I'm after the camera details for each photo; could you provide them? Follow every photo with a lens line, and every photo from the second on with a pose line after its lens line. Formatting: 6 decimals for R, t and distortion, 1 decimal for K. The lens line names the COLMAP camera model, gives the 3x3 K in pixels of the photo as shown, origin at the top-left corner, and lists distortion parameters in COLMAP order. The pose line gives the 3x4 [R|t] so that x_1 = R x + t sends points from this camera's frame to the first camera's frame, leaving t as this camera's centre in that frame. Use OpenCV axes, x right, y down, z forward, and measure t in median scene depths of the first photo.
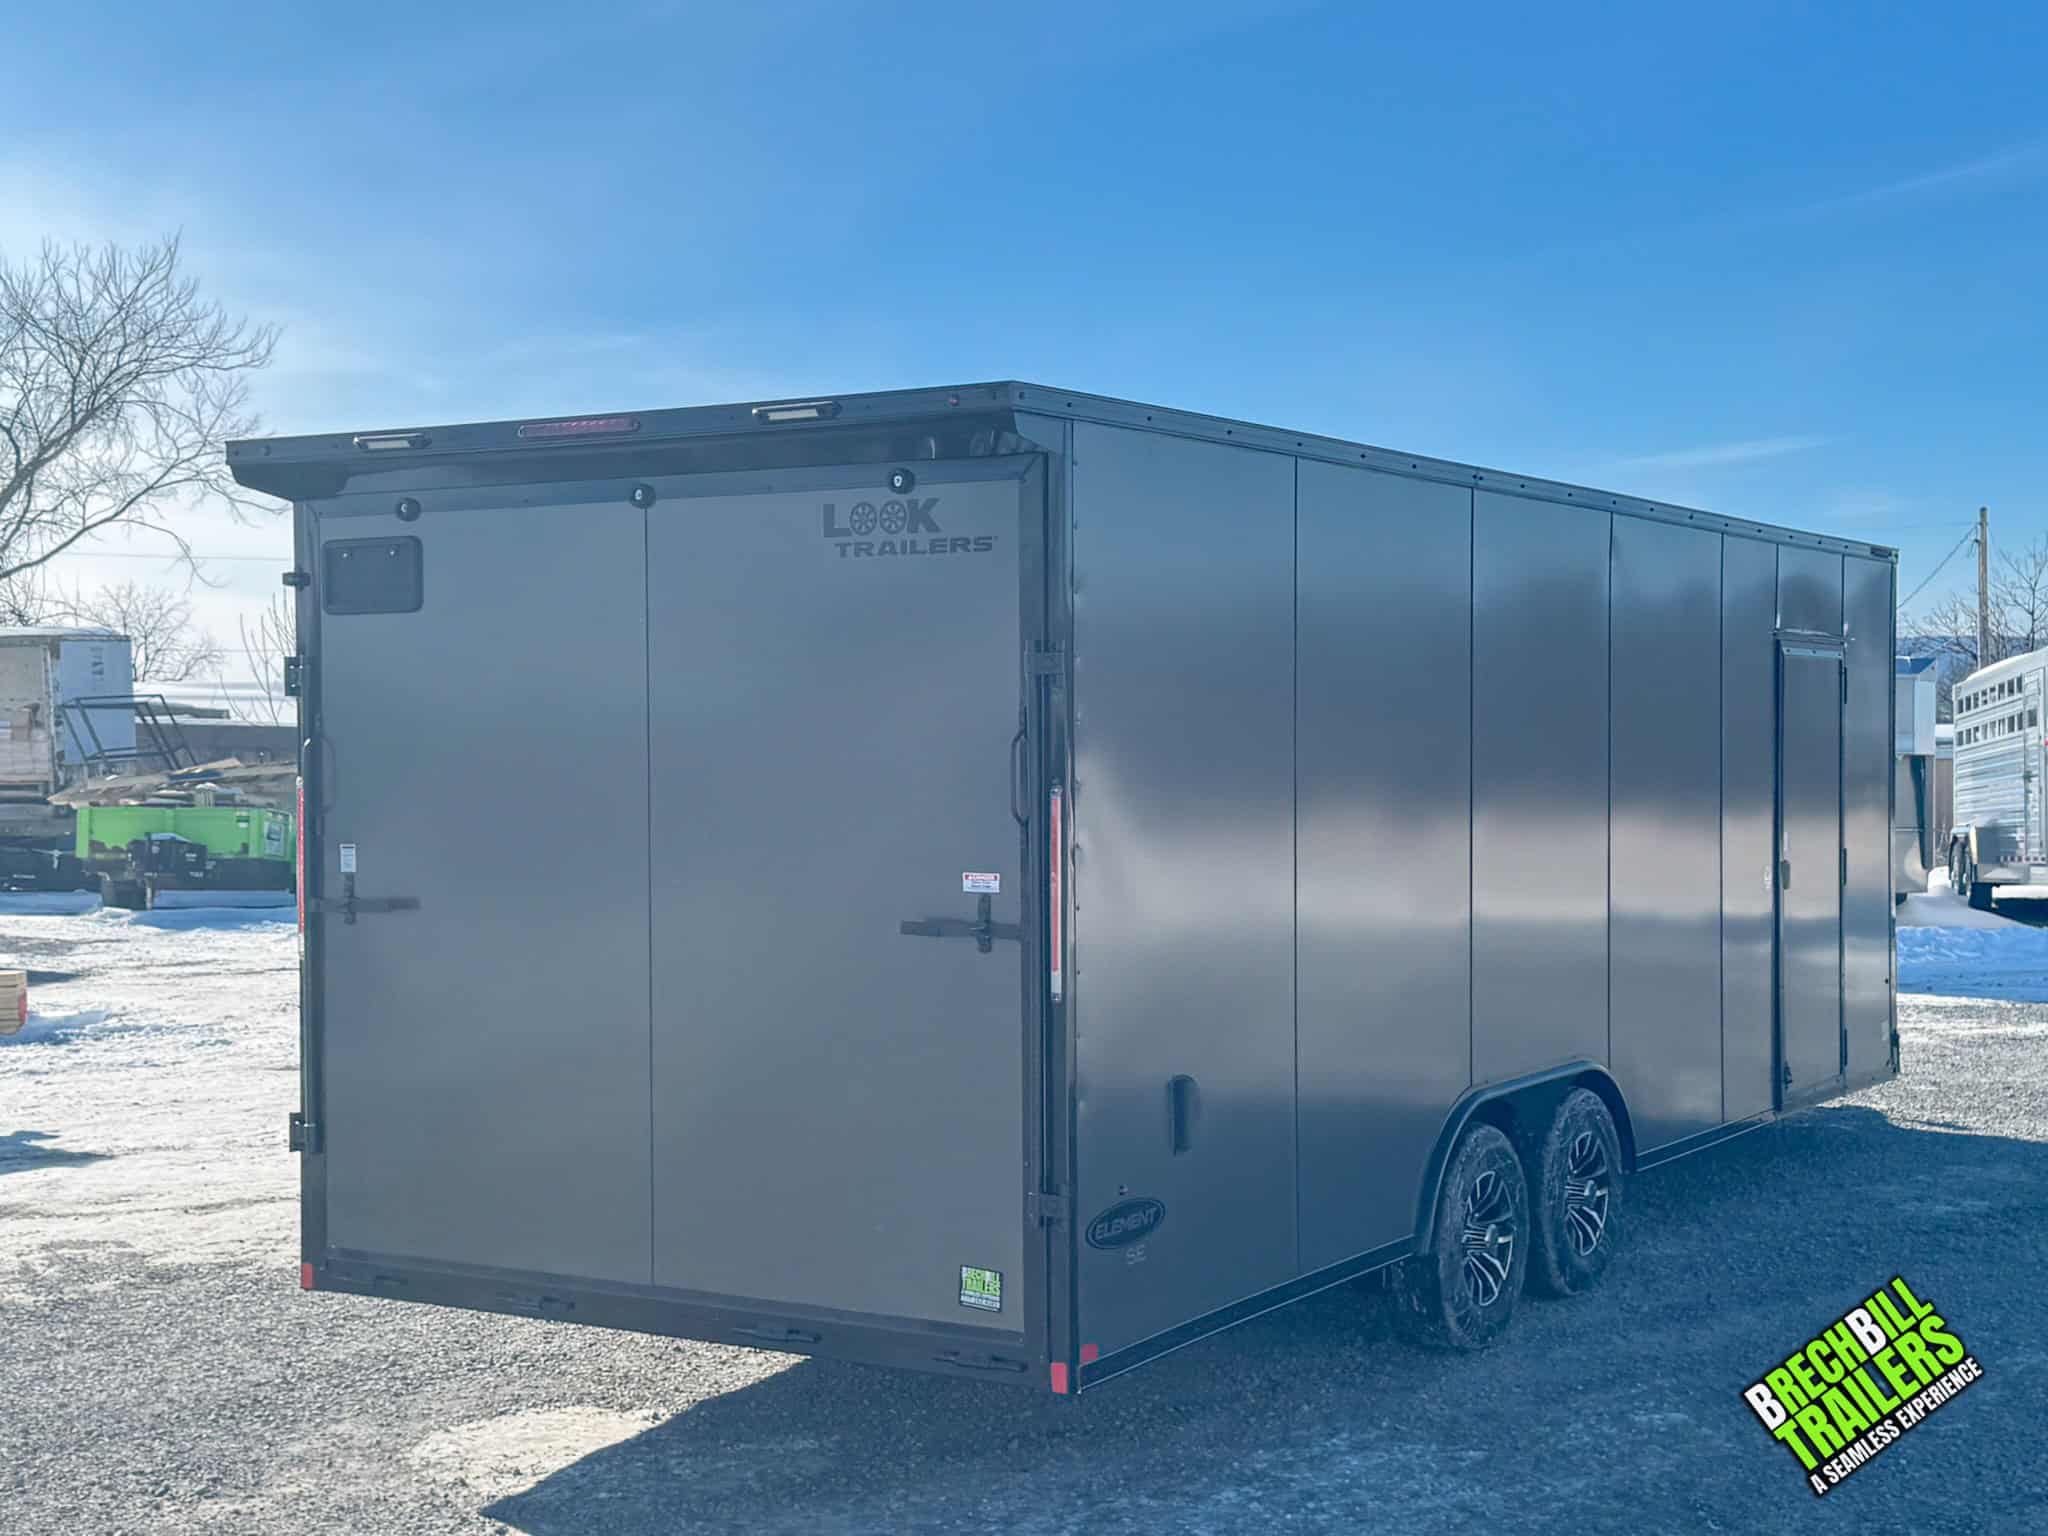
lens RADIAL K [[2791.7, 0, 1024.0], [0, 2791.7, 768.0], [0, 0, 1]] dist [0.124857, -0.053529]
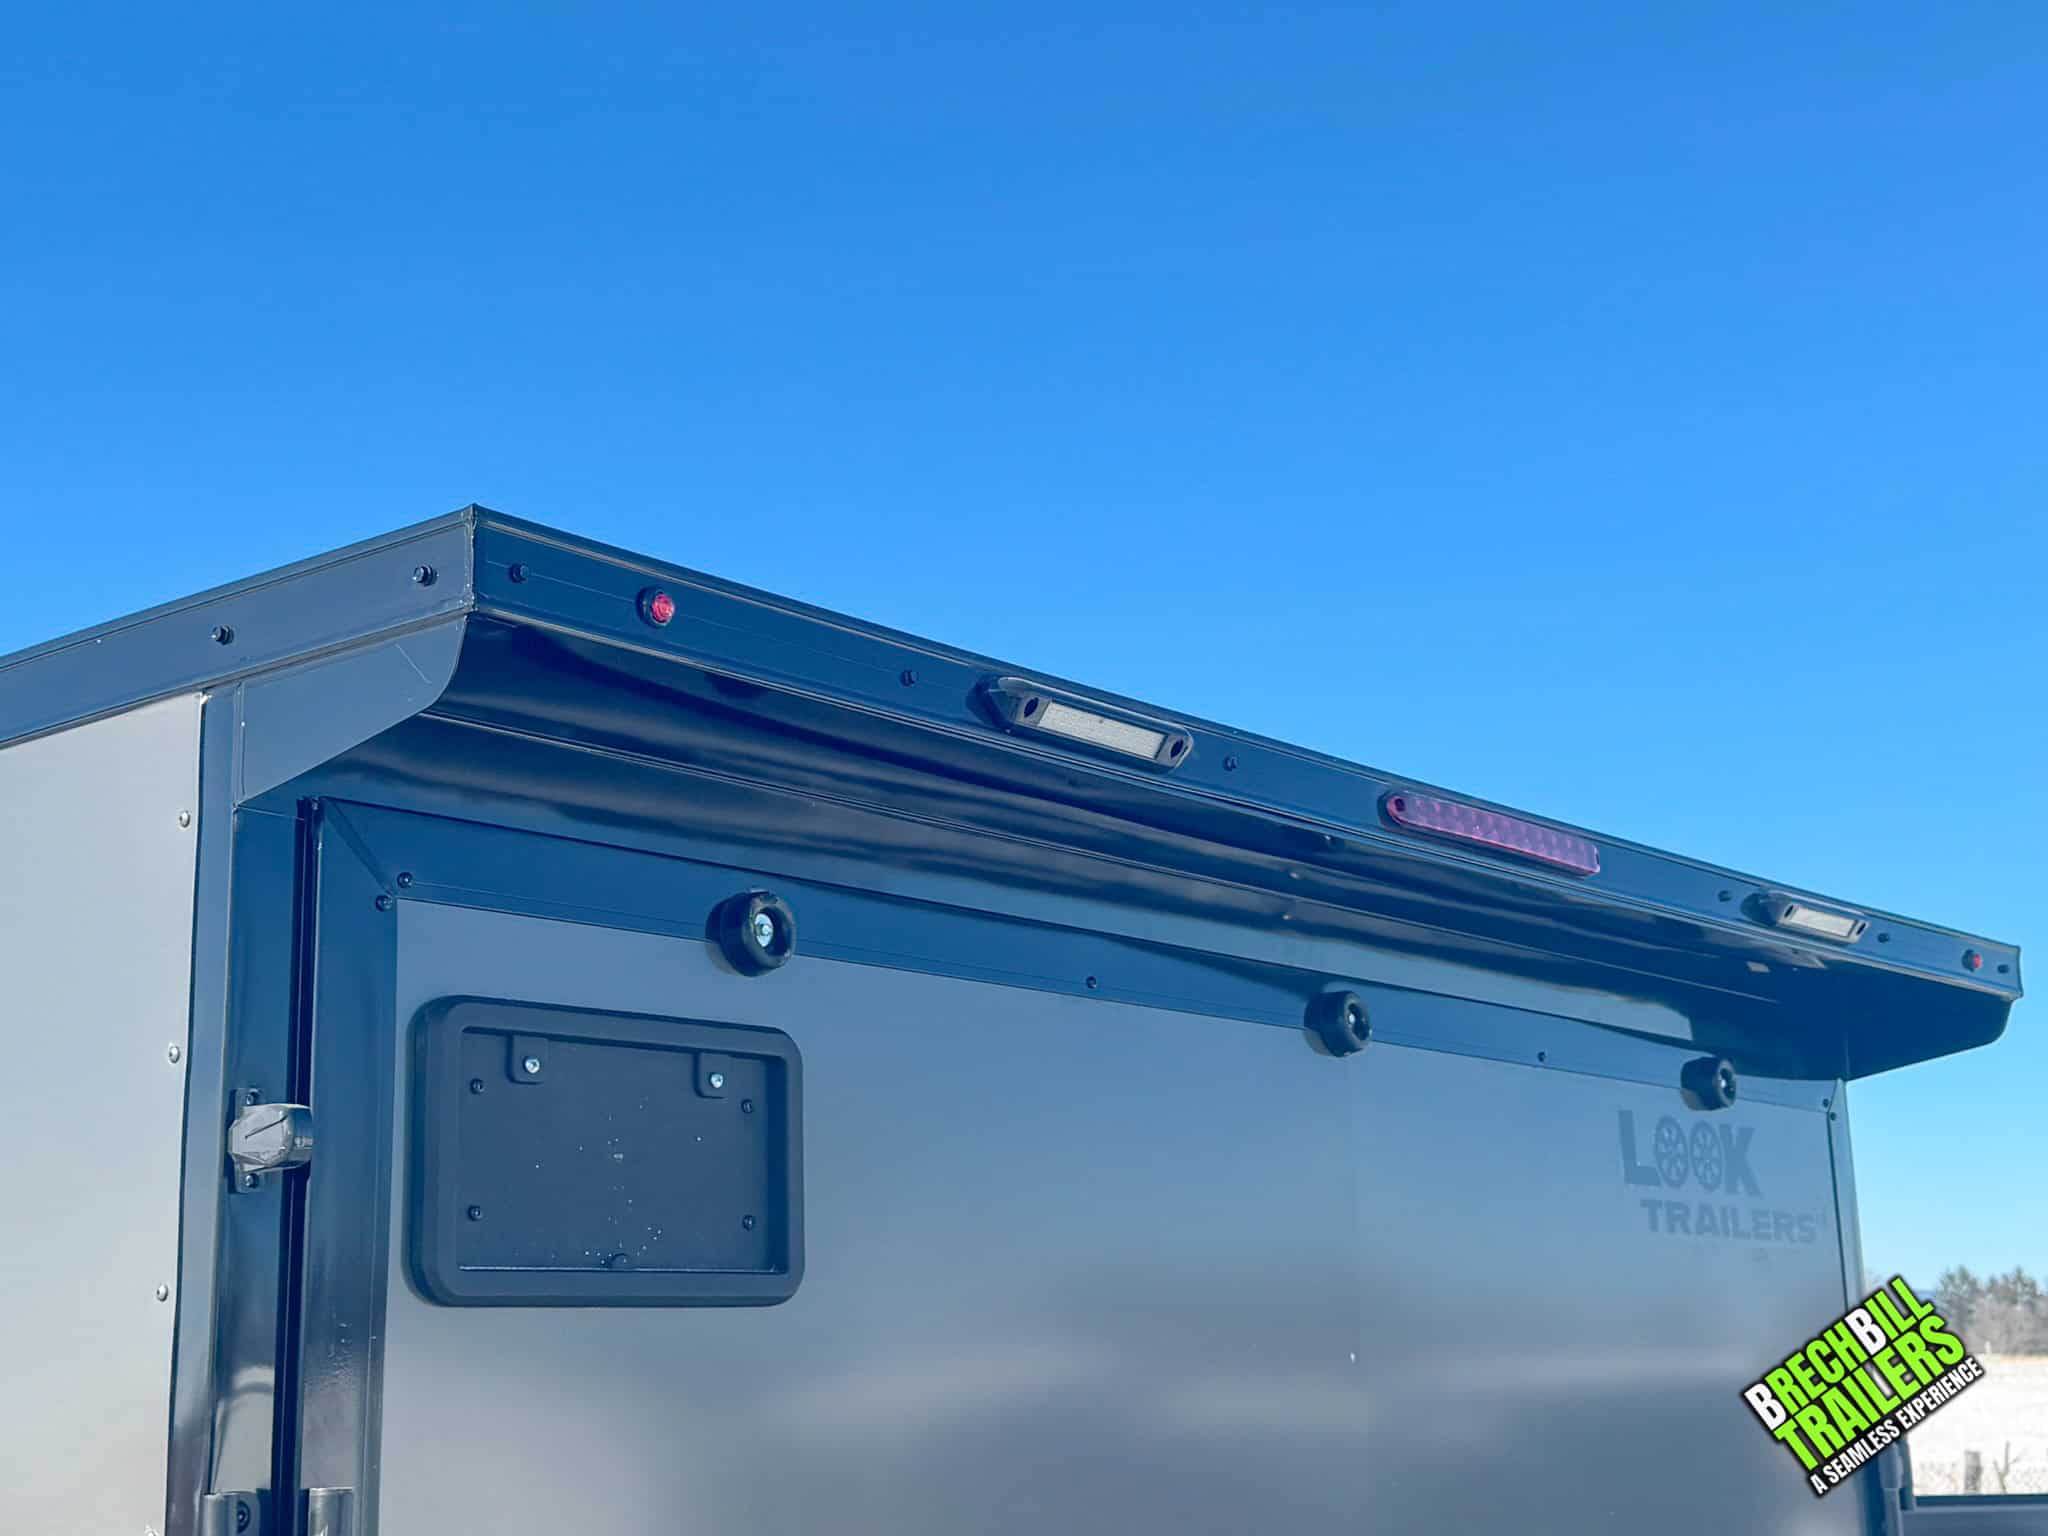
lens RADIAL K [[2791.7, 0, 1024.0], [0, 2791.7, 768.0], [0, 0, 1]] dist [0.124857, -0.053529]
pose [[0.134803, 0.225497, 0.964873, -0.547202], [0.046284, 0.971265, -0.233457, -0.045997], [-0.989791, 0.076129, 0.120492, 1.046107]]
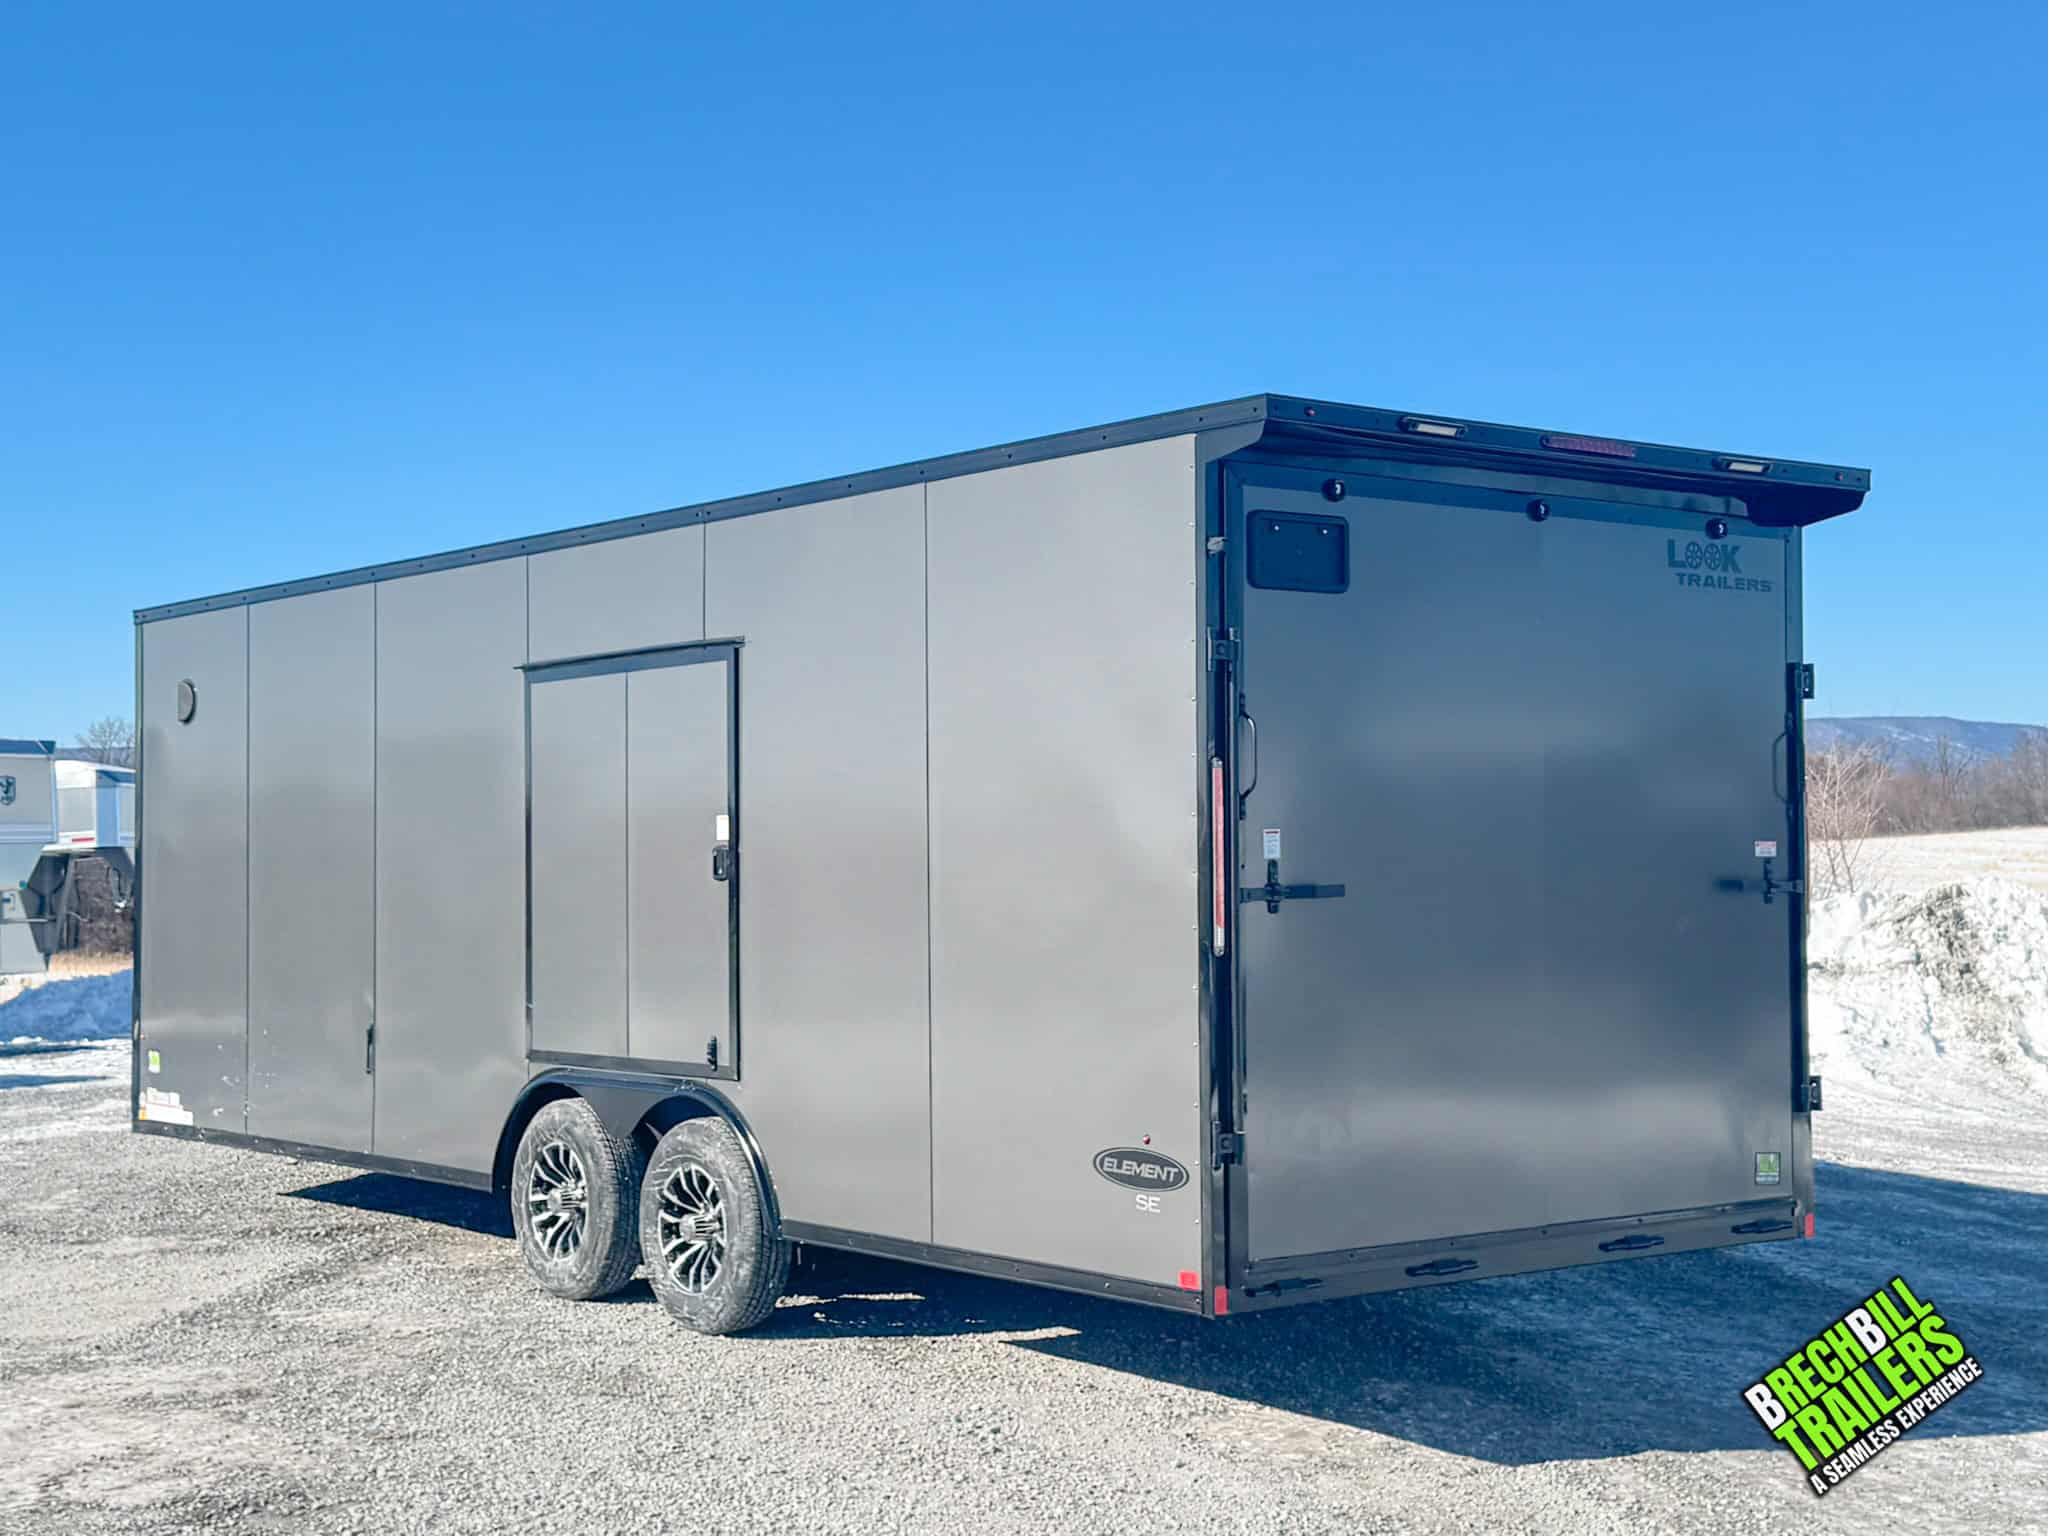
lens RADIAL K [[2791.7, 0, 1024.0], [0, 2791.7, 768.0], [0, 0, 1]] dist [0.124857, -0.053529]
pose [[0.338870, 0.033761, 0.940227, -1.317587], [0.019209, 0.998899, -0.042791, 0.051560], [-0.940637, 0.032562, 0.337848, 0.862127]]
